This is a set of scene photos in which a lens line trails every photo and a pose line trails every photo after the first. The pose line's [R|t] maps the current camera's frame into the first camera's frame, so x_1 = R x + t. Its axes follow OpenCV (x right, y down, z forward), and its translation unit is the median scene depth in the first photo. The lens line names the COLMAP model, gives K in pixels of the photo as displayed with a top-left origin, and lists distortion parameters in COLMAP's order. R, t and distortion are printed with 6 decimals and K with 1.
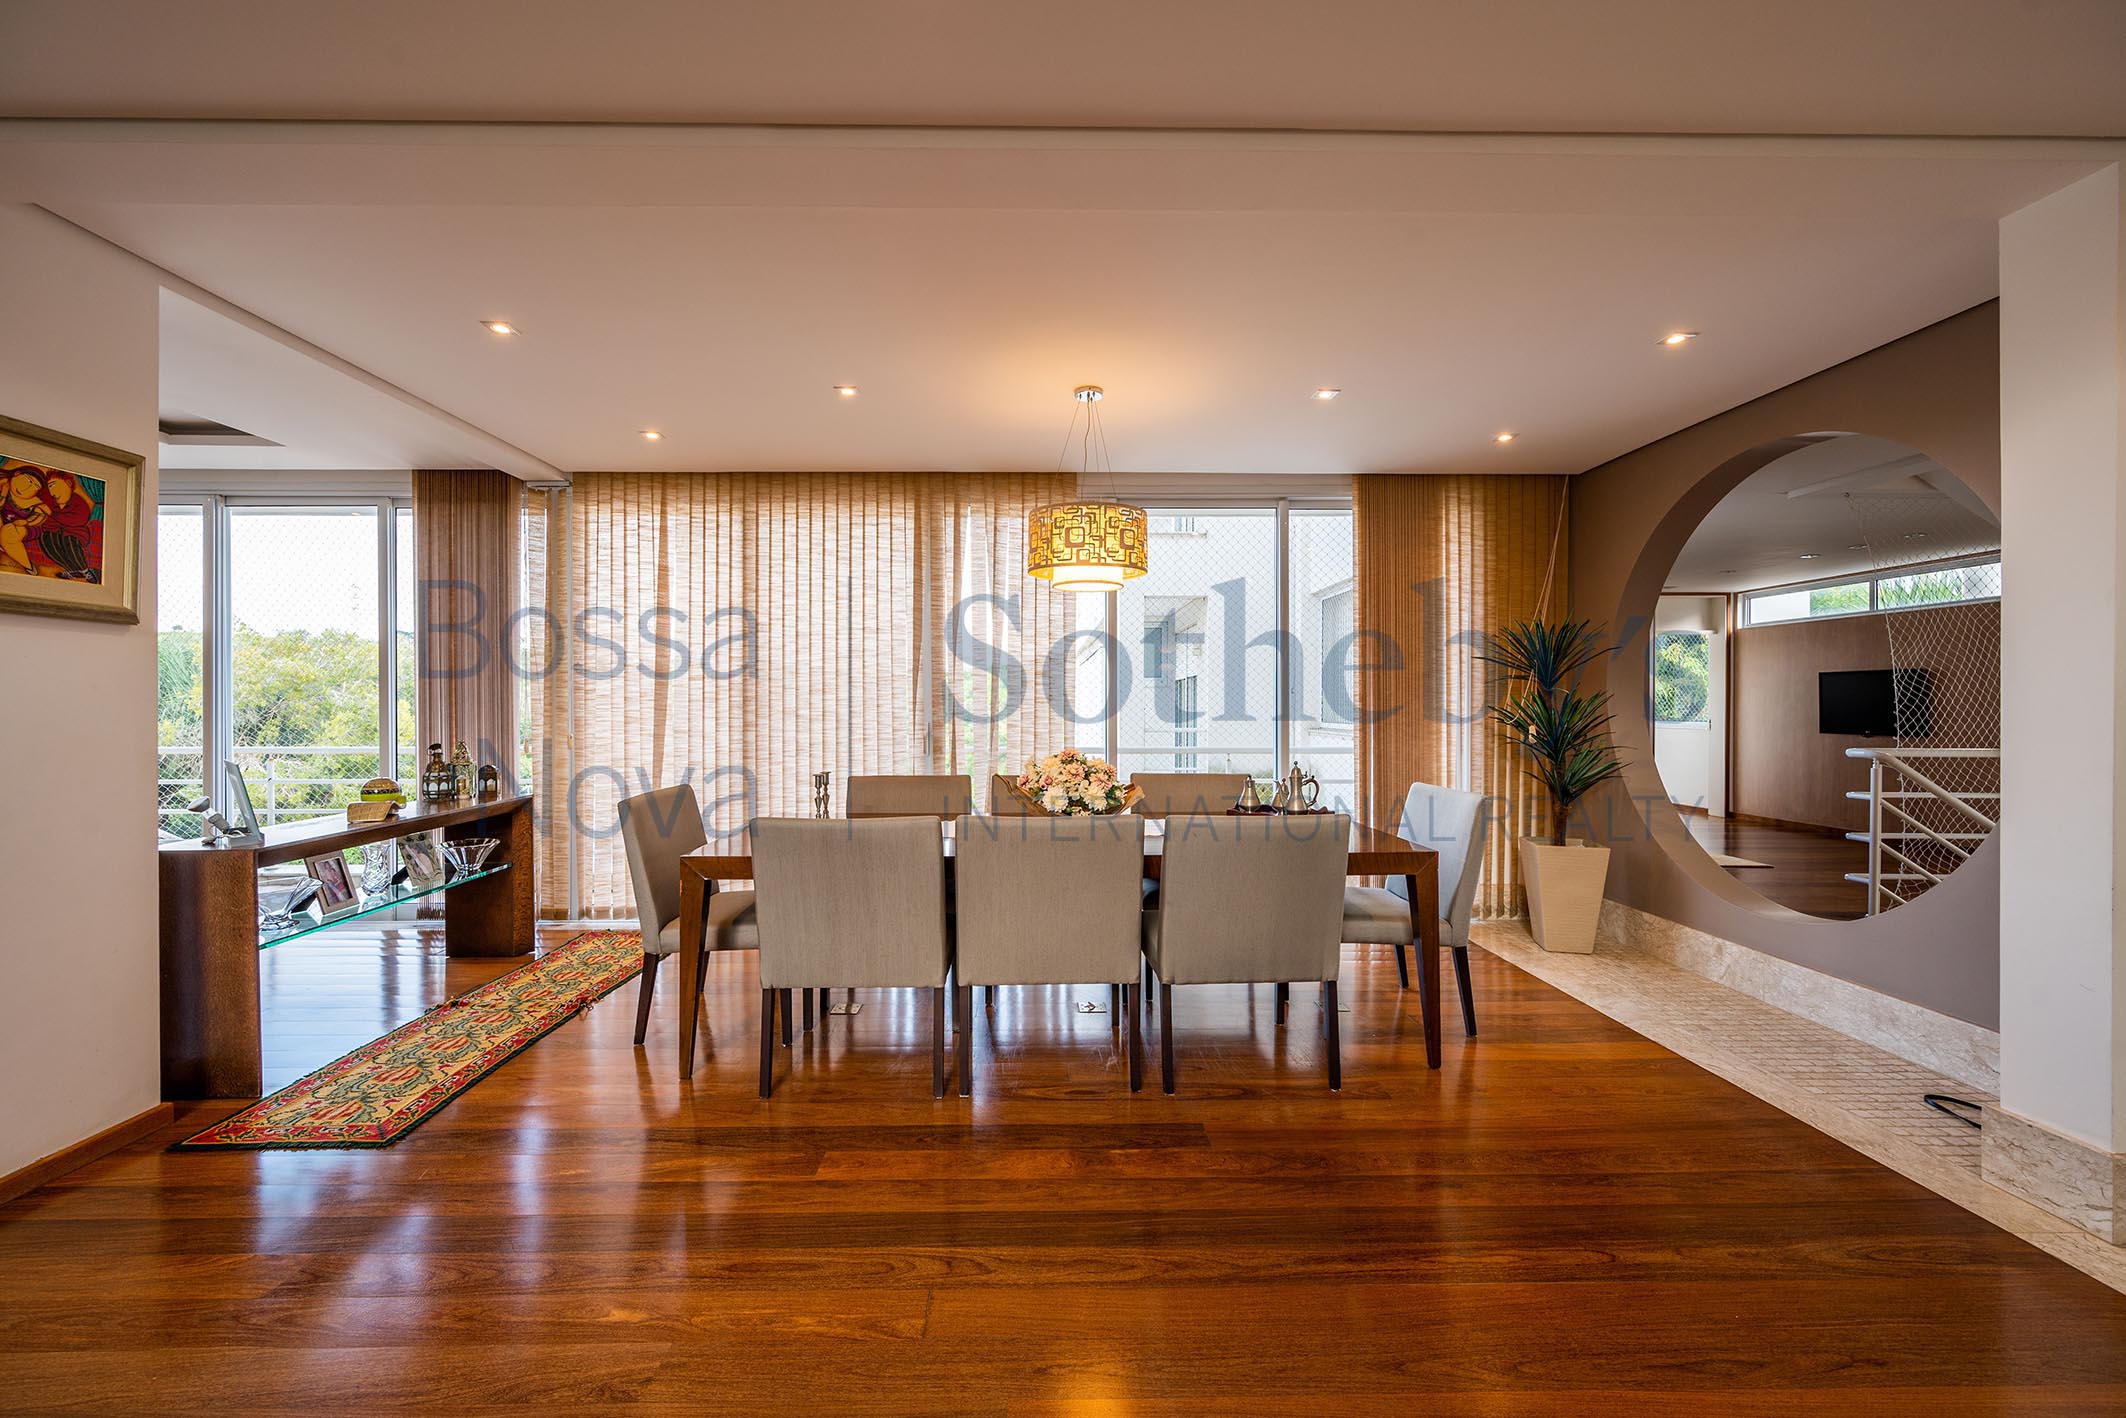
lens RADIAL K [[853.8, 0, 1030.9], [0, 853.8, 712.9], [0, 0, 1]] dist [0.000063, 0.000000]
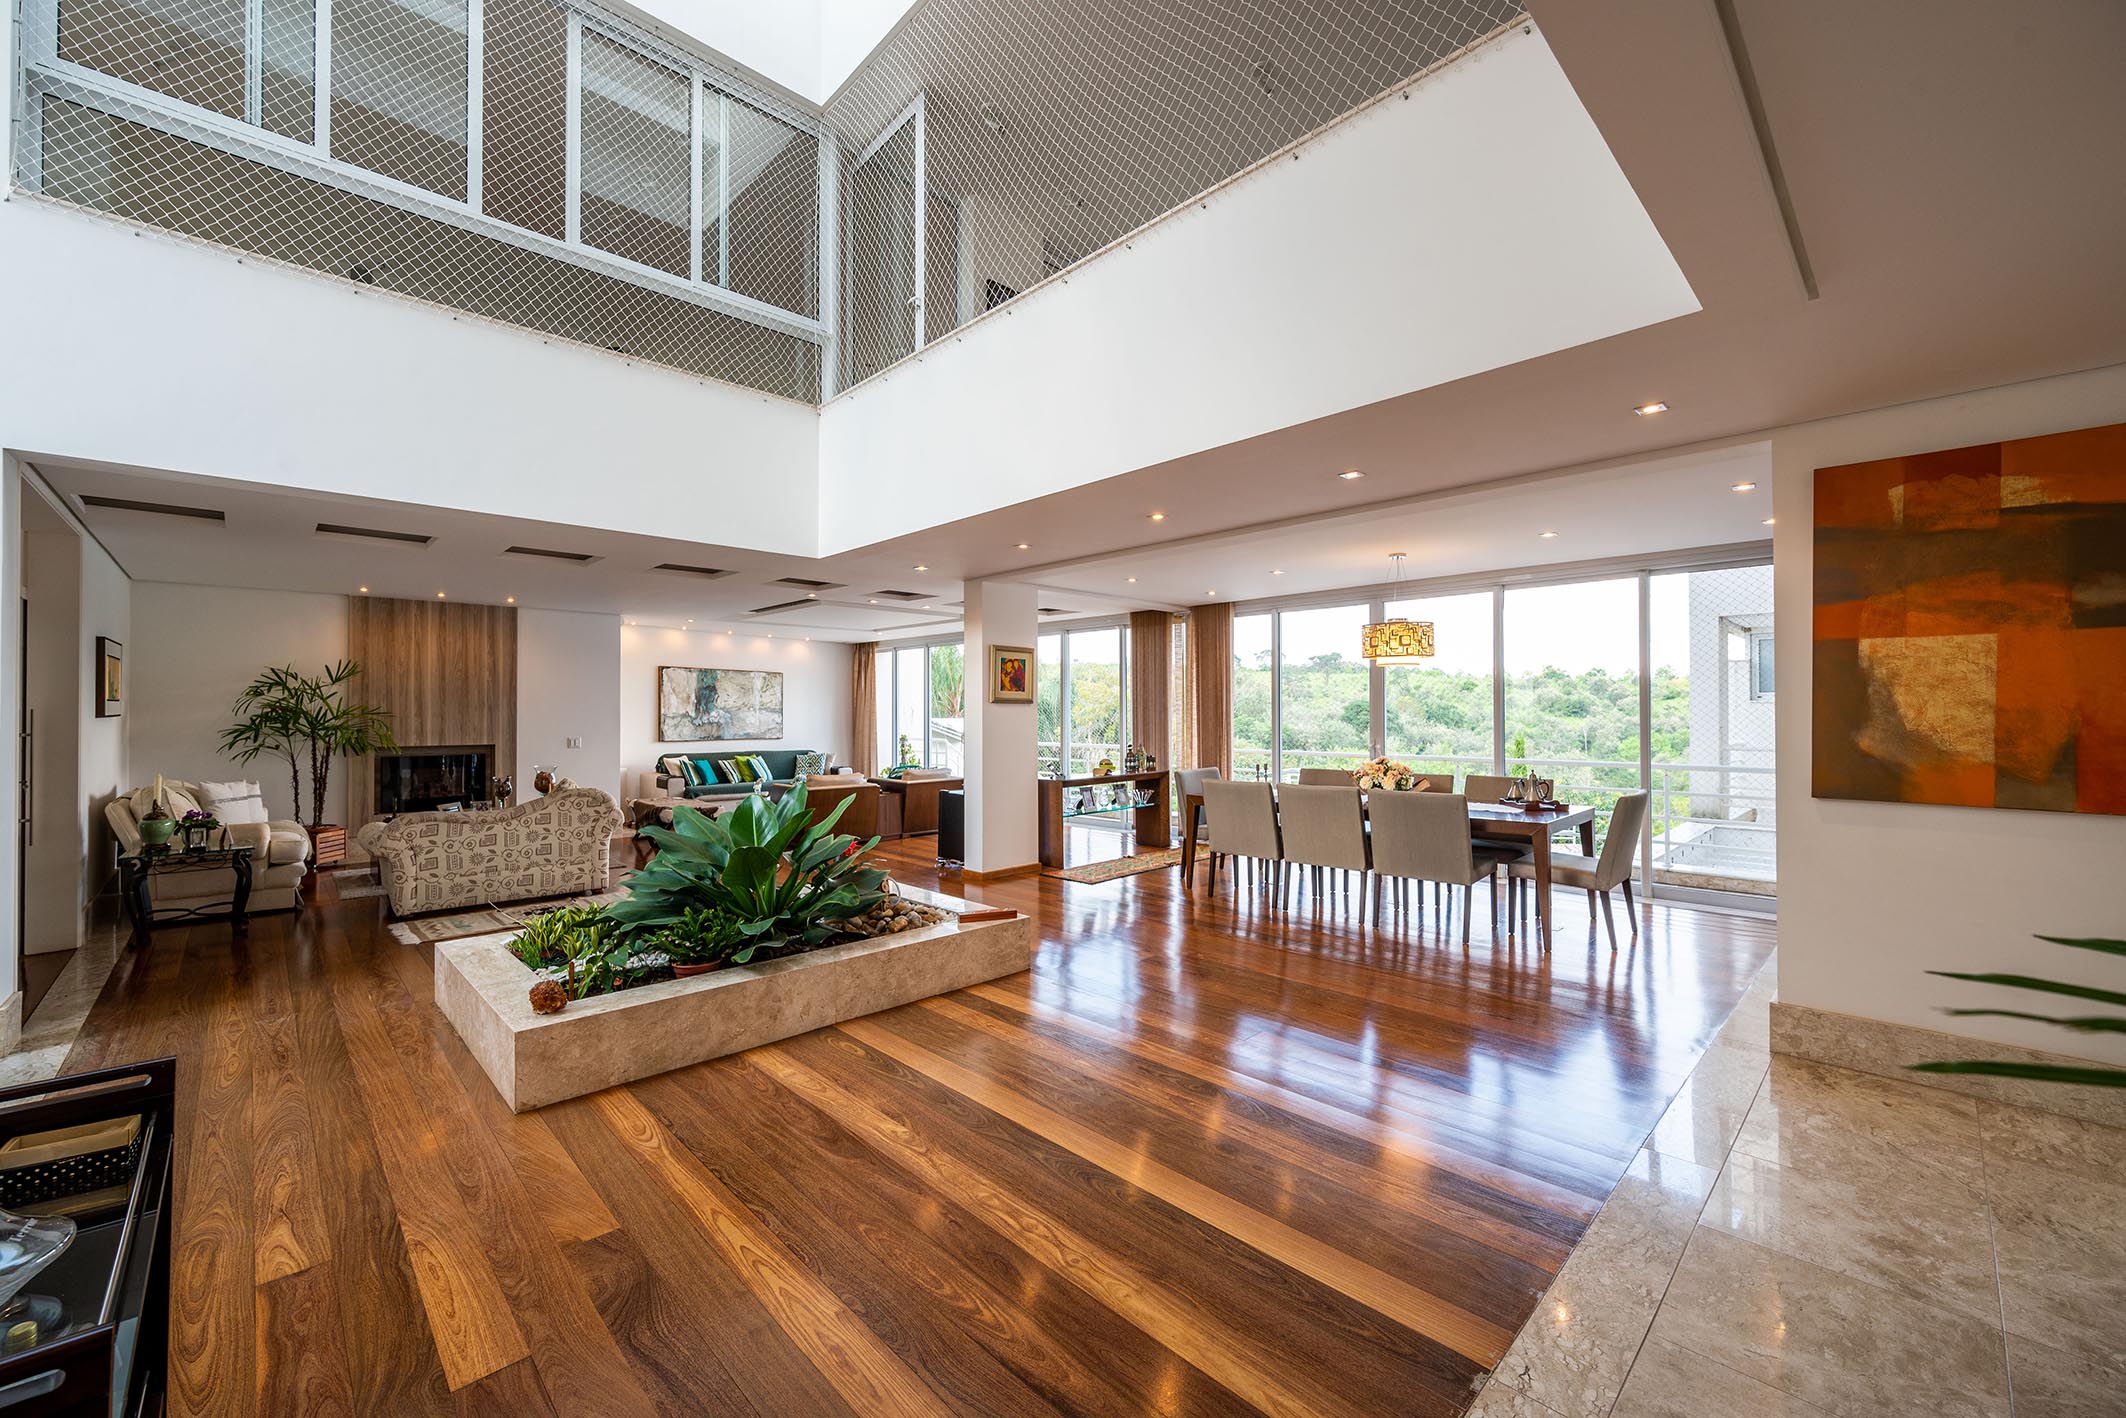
lens RADIAL K [[853.8, 0, 1062.4], [0, 853.8, 715.7], [0, 0, 1]] dist [0.000063, 0.000000]
pose [[0.689518, 0.004280, -0.724256, 0.917892], [-0.003457, 0.999991, 0.002619, -0.049215], [0.724260, 0.000697, 0.689526, -0.763859]]
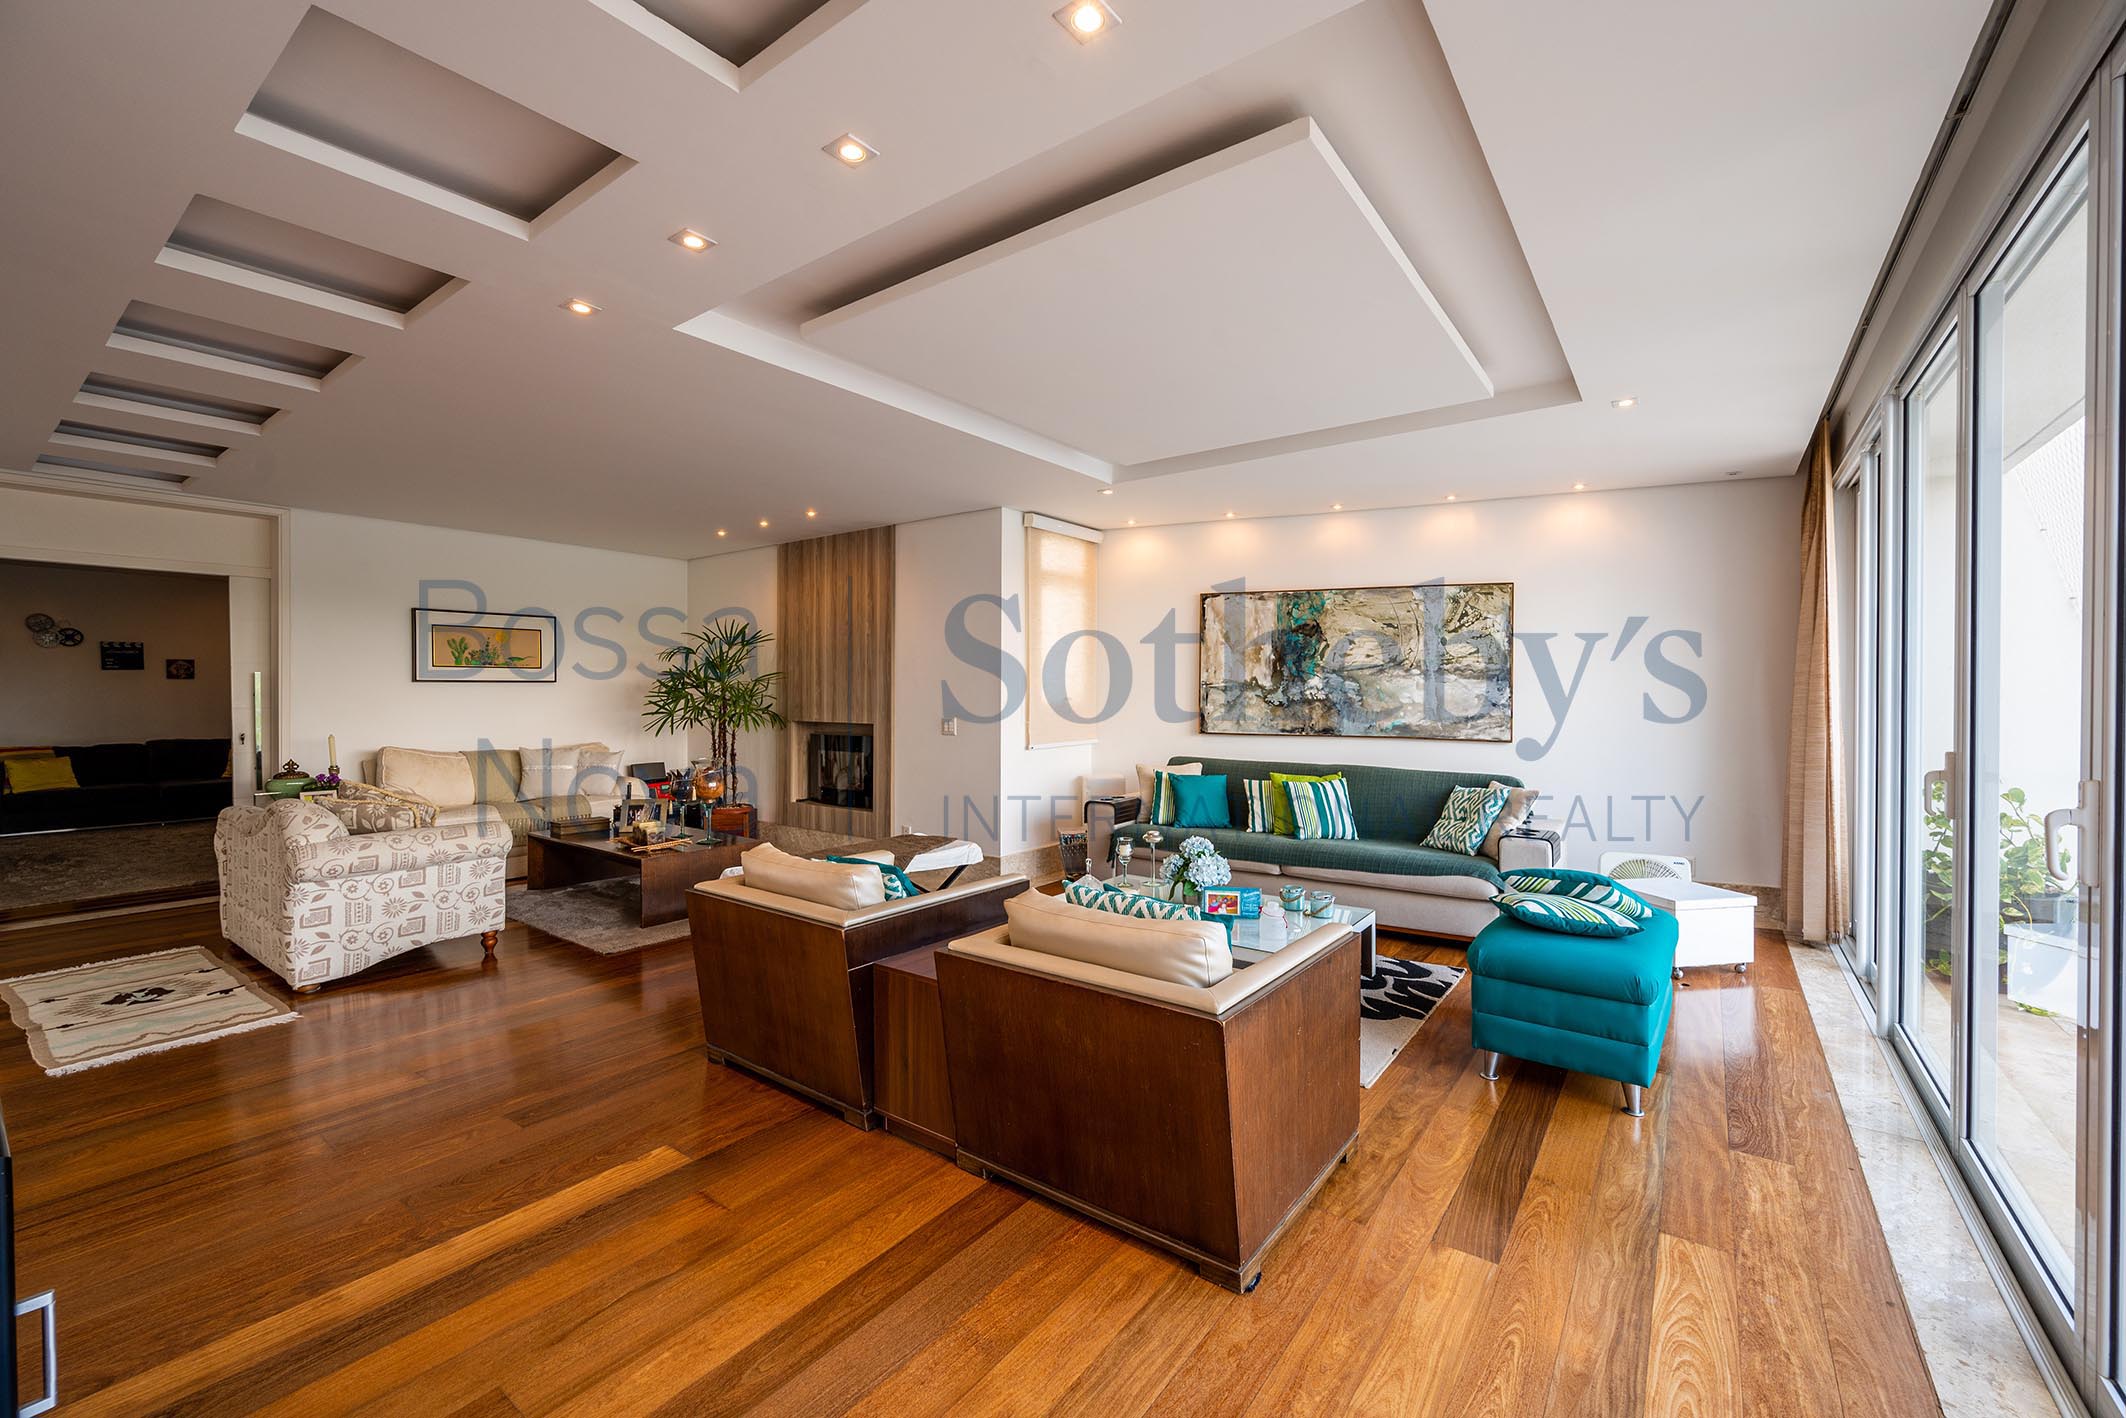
lens RADIAL K [[853.8, 0, 1068.5], [0, 853.8, 715.6], [0, 0, 1]] dist [0.000063, 0.000000]
pose [[-0.592303, 0.018391, -0.805505, -0.991242], [-0.005715, 0.999618, 0.027026, -0.018077], [0.805695, 0.020611, -0.591972, 1.279242]]
